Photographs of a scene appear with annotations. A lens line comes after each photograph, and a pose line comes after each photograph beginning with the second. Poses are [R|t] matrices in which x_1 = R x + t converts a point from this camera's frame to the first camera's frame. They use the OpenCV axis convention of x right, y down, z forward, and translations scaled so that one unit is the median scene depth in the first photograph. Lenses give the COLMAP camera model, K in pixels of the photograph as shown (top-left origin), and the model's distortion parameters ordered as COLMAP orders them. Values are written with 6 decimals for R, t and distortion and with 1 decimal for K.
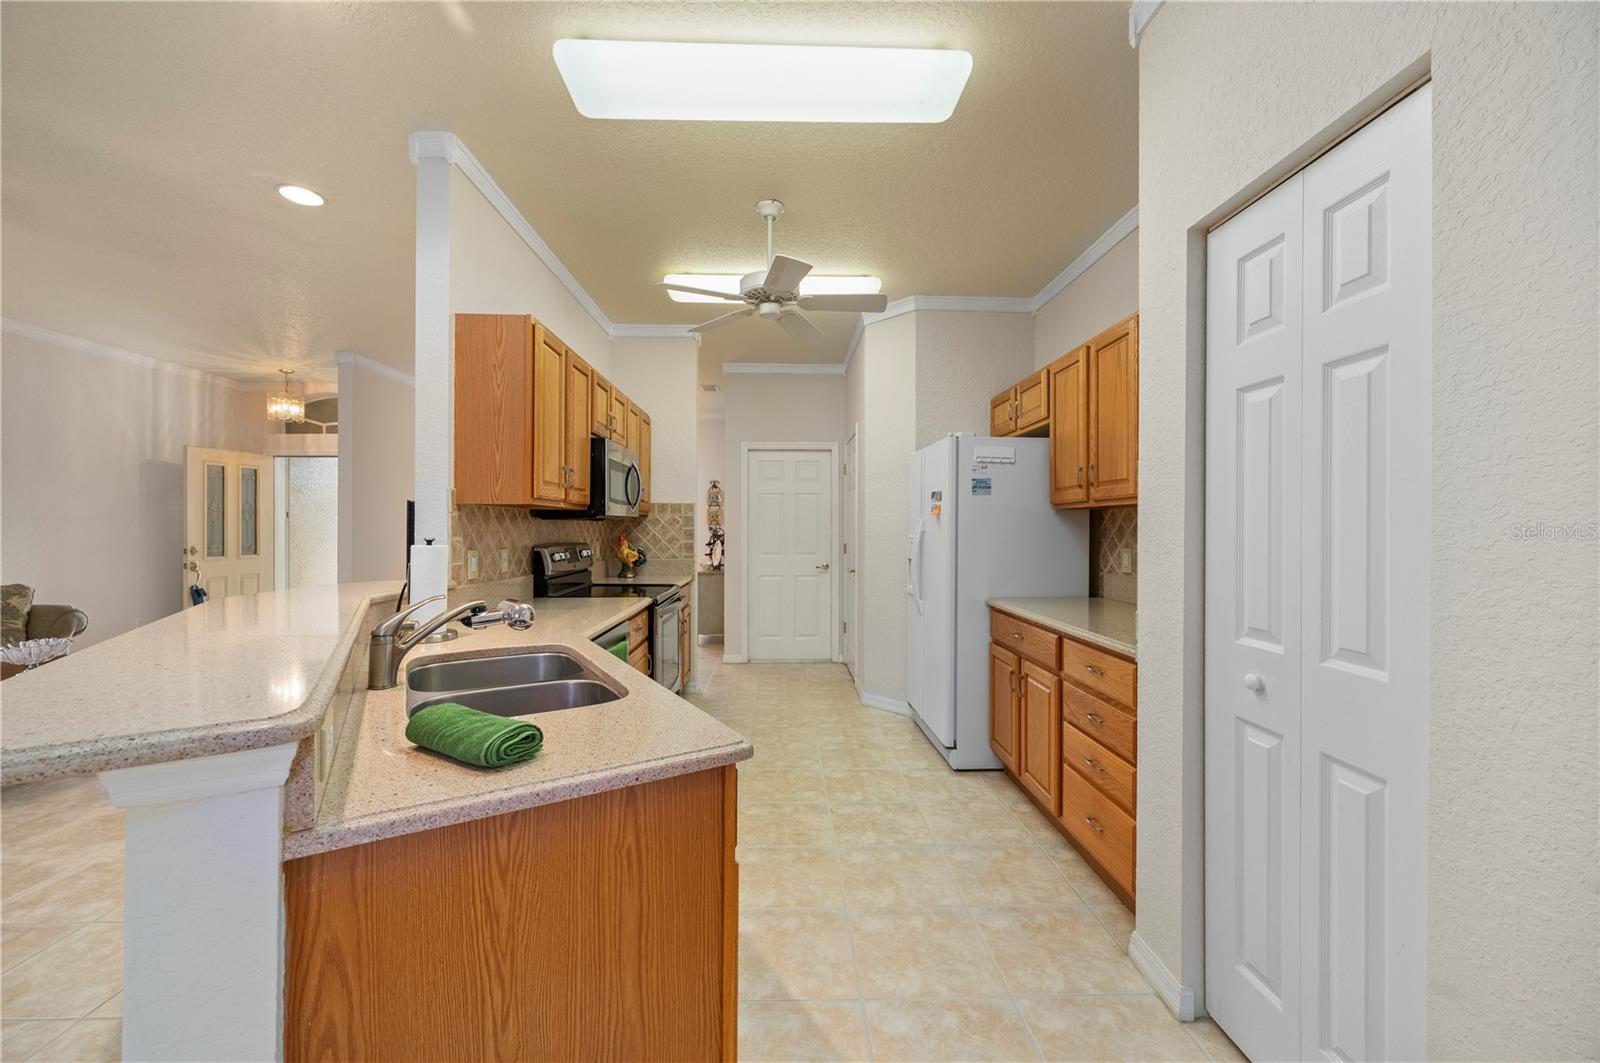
lens RADIAL K [[635.7, 0, 802.2], [0, 635.7, 528.0], [0, 0, 1]] dist [0.004103, -0.000178]
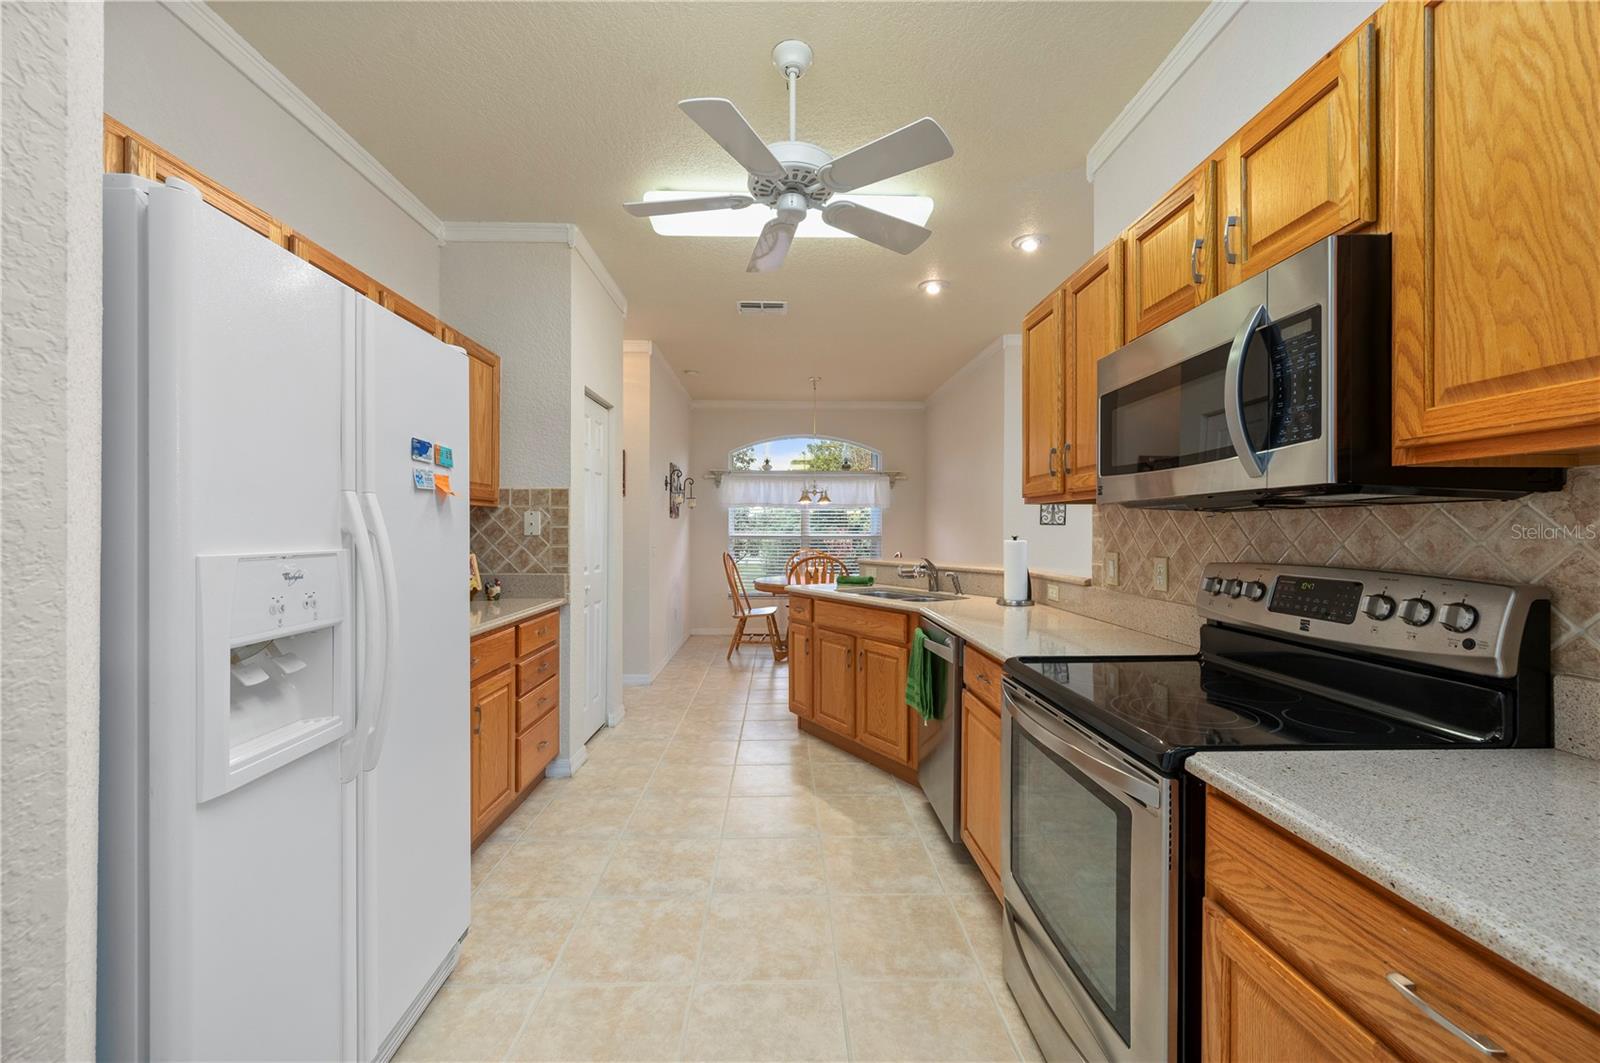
lens RADIAL K [[635.7, 0, 798.0], [0, 635.7, 530.2], [0, 0, 1]] dist [0.004103, -0.000178]
pose [[-0.999966, -0.005644, 0.006036, -0.065200], [-0.005631, 0.999982, 0.002124, 0.002745], [-0.006048, 0.002090, -0.999980, 1.739706]]
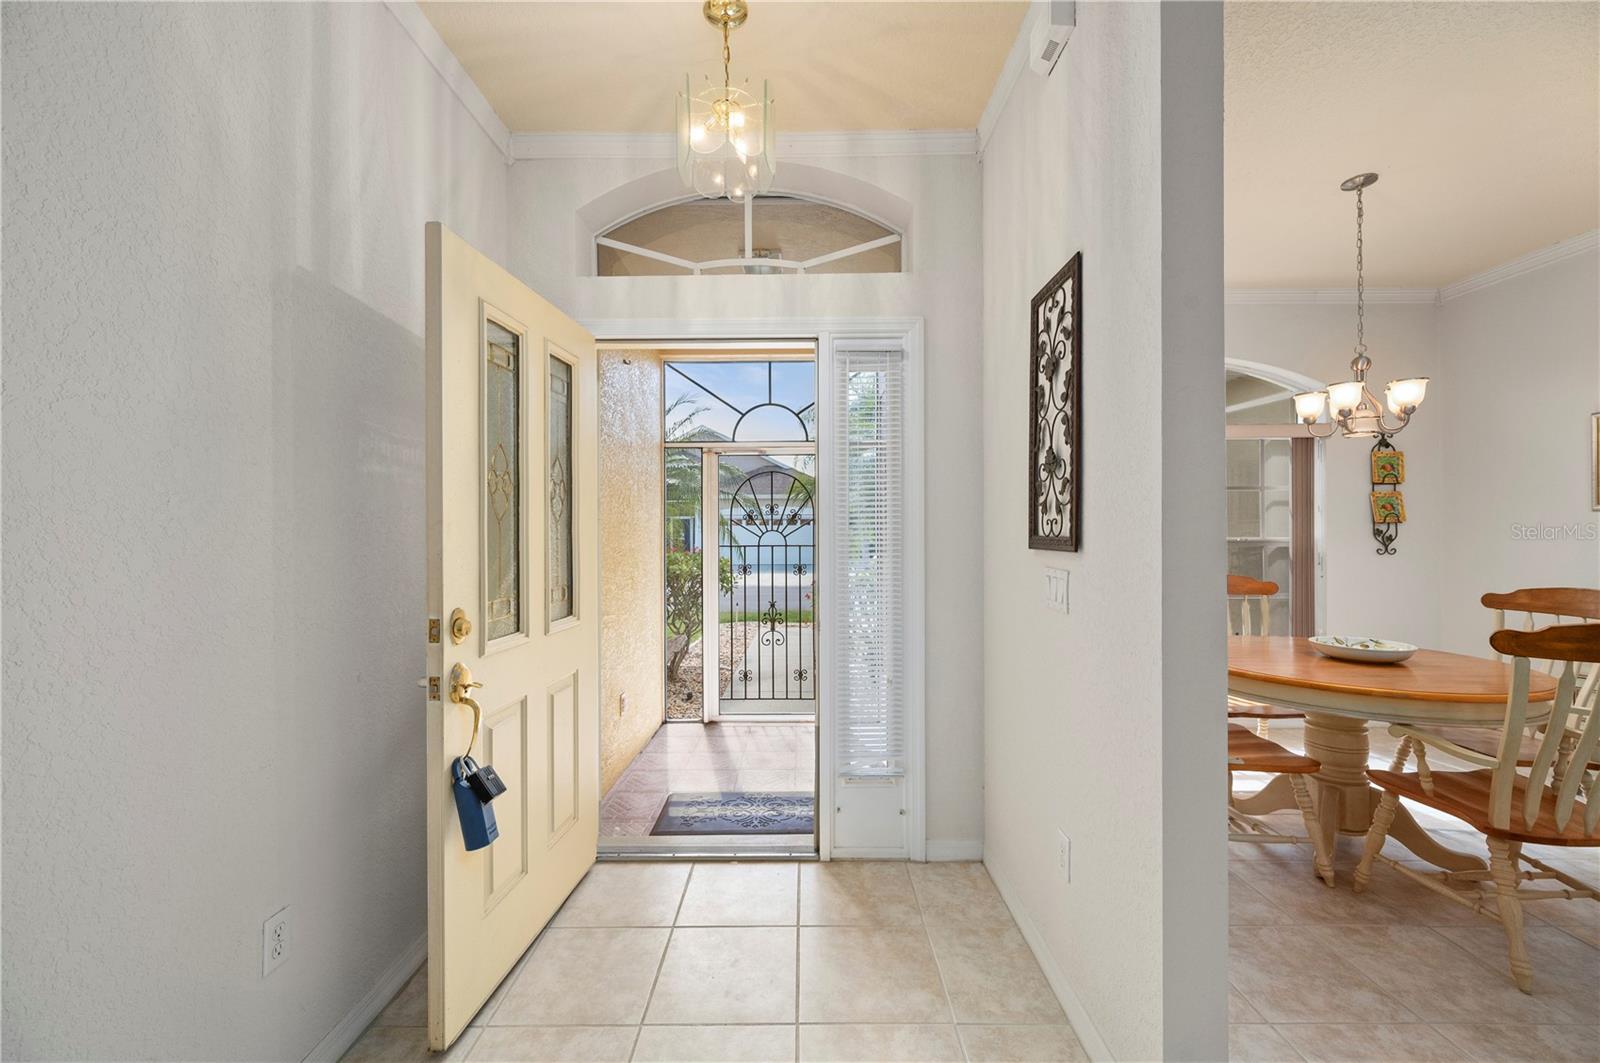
lens RADIAL K [[635.7, 0, 796.5], [0, 635.7, 533.5], [0, 0, 1]] dist [0.004103, -0.000178]
pose [[0.999249, -0.004954, -0.038429, -1.563883], [0.005067, 0.999983, 0.002840, -0.006118], [0.038414, -0.003033, 0.999257, 1.440630]]
